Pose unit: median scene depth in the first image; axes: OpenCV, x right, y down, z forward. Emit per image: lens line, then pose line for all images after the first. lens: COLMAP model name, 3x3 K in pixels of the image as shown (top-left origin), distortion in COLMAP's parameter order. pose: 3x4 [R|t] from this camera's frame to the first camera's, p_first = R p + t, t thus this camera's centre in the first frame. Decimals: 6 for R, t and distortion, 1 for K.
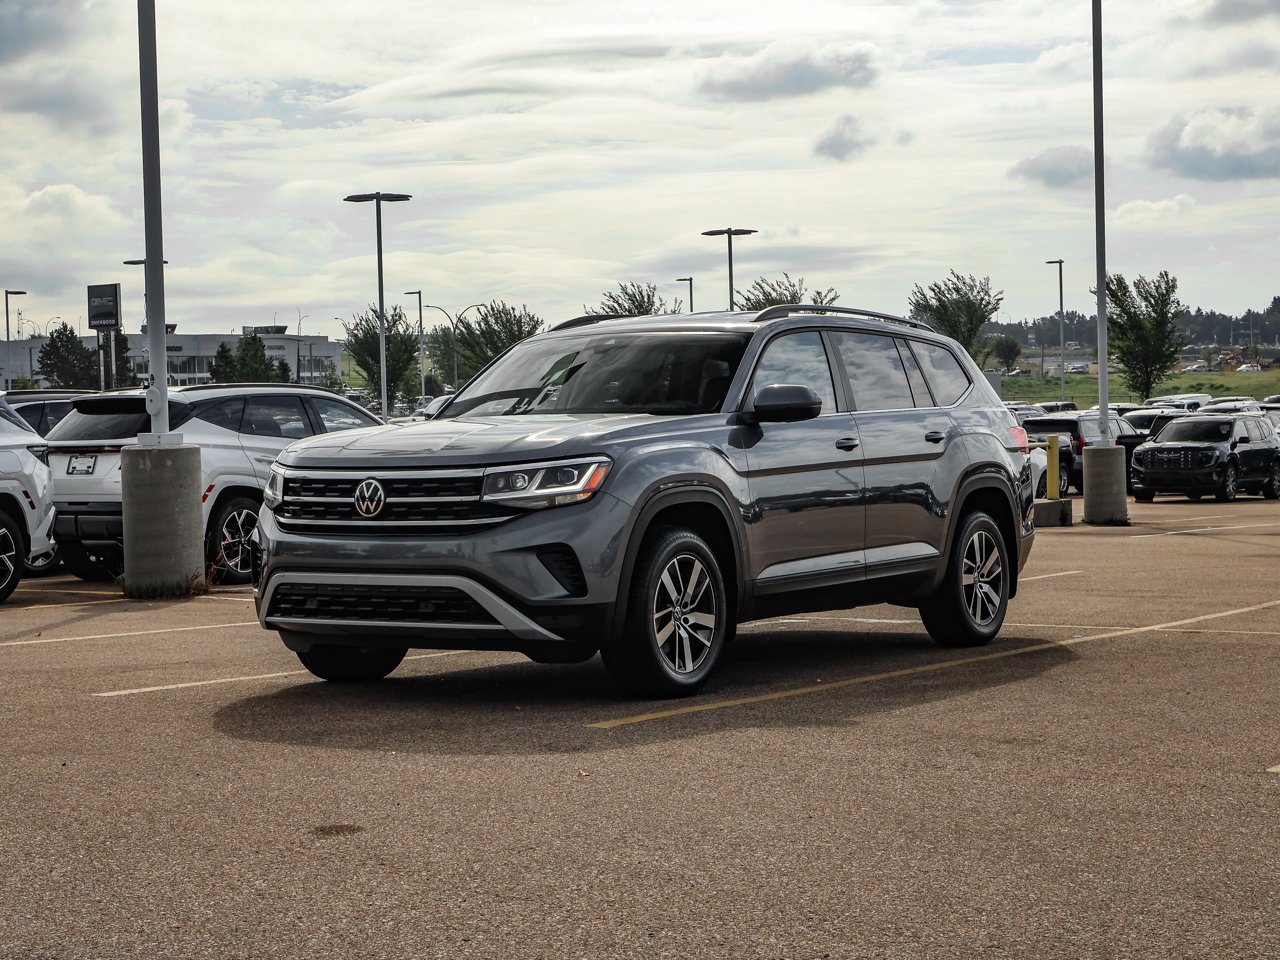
lens RADIAL K [[2361.0, 0, 640.0], [0, 2361.0, 480.0], [0, 0, 1]] dist [0.011784, -0.171567]
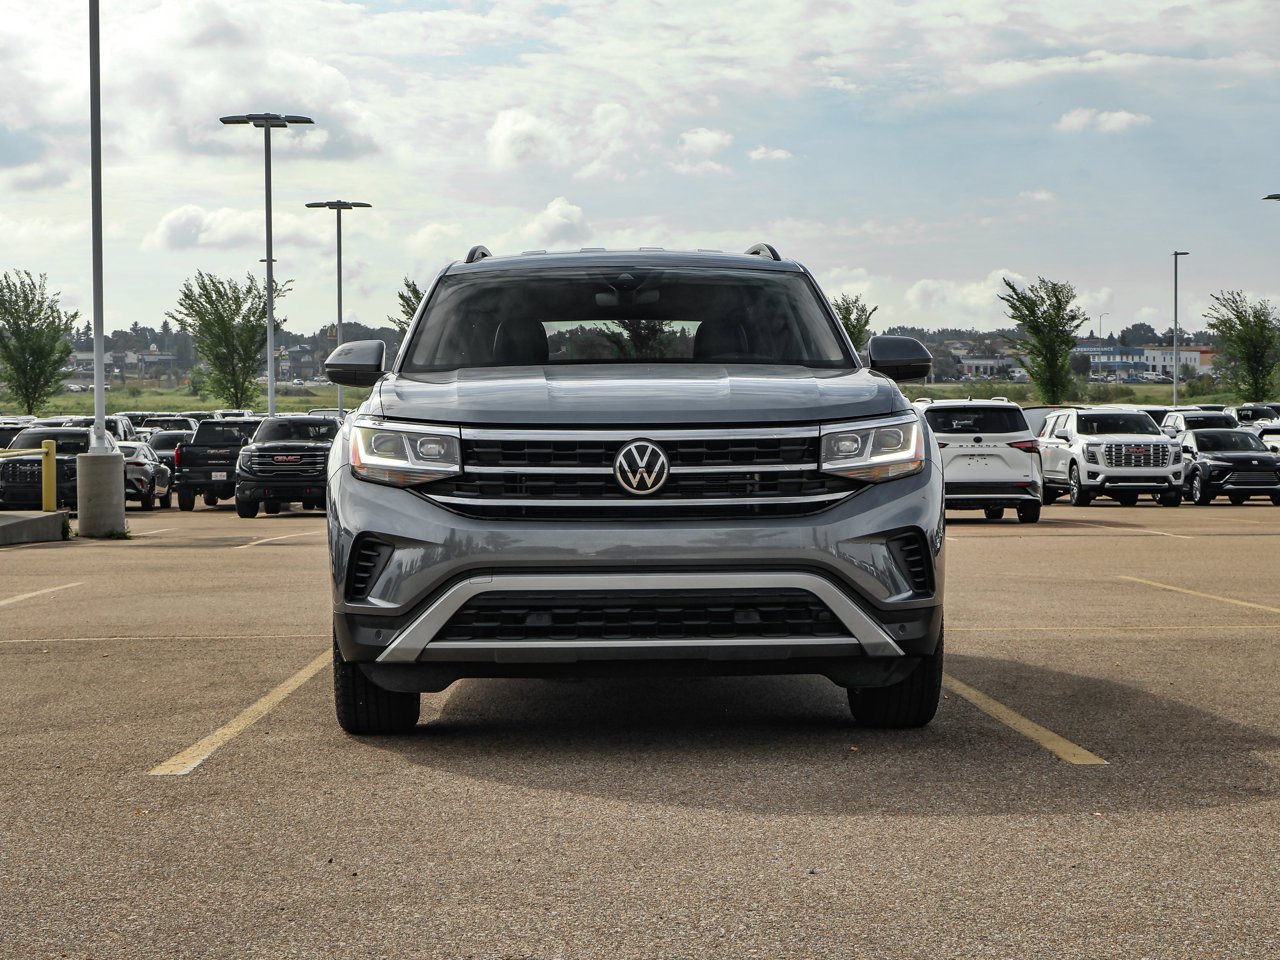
lens RADIAL K [[2361.0, 0, 640.0], [0, 2361.0, 480.0], [0, 0, 1]] dist [0.011784, -0.171567]
pose [[0.821674, 0.004080, 0.569943, -0.520392], [0.001795, 0.999951, -0.009747, 0.018390], [-0.569955, 0.009032, 0.821626, 0.415483]]
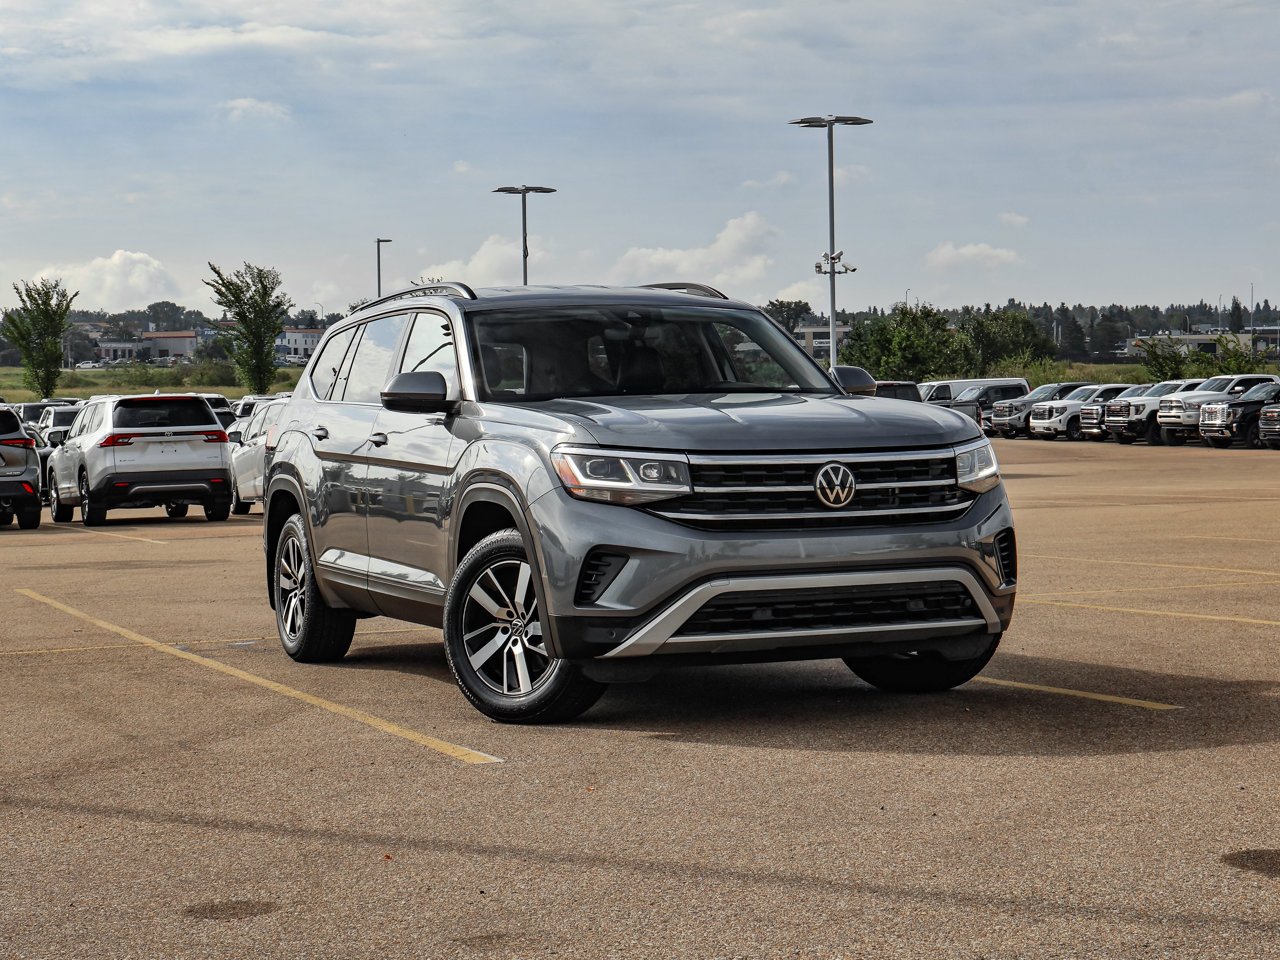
lens RADIAL K [[2361.0, 0, 640.0], [0, 2361.0, 480.0], [0, 0, 1]] dist [0.011784, -0.171567]
pose [[0.562688, -0.010426, 0.826604, -0.864357], [0.023544, 0.999717, -0.003417, 0.007089], [-0.826334, 0.021384, 0.562774, 0.575117]]
